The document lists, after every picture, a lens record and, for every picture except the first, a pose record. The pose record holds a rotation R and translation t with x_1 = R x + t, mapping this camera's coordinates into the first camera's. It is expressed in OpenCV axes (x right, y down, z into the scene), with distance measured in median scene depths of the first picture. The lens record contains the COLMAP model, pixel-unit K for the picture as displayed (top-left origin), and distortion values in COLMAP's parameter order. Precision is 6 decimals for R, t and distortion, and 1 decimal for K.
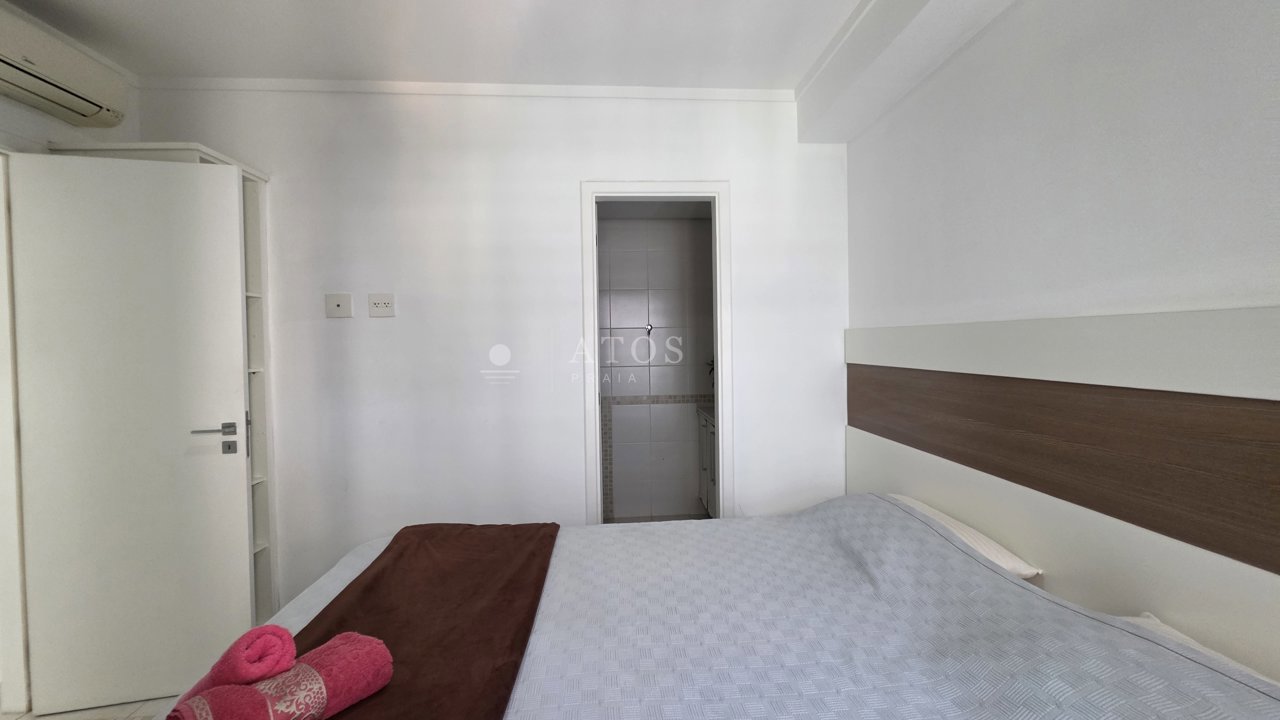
lens RADIAL K [[511.2, 0, 640.9], [0, 511.2, 353.1], [0, 0, 1]] dist [0.000482, 0.000437]
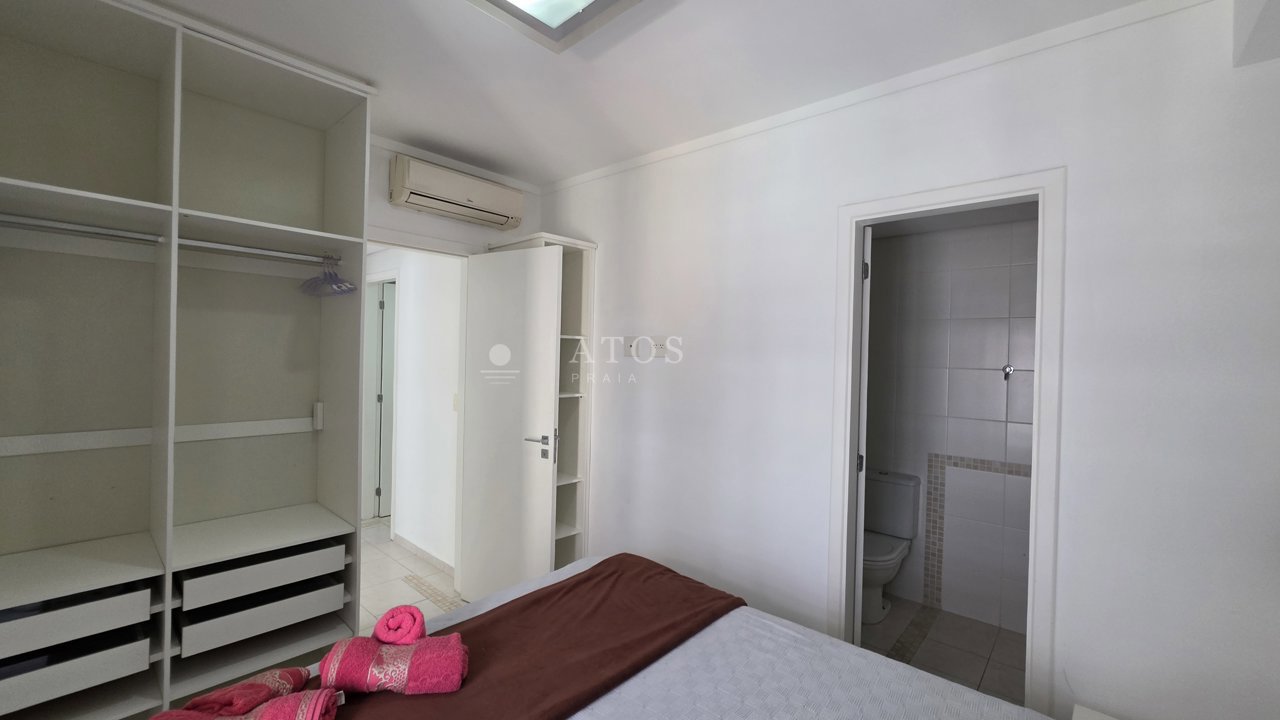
lens RADIAL K [[518.3, 0, 640.4], [0, 518.3, 355.4], [0, 0, 1]] dist [-0.001661, 0.000458]
pose [[0.702175, 0.036180, -0.711085, 0.388296], [-0.047880, 0.998847, 0.003541, -0.106601], [0.710393, 0.031560, 0.703098, 0.236740]]
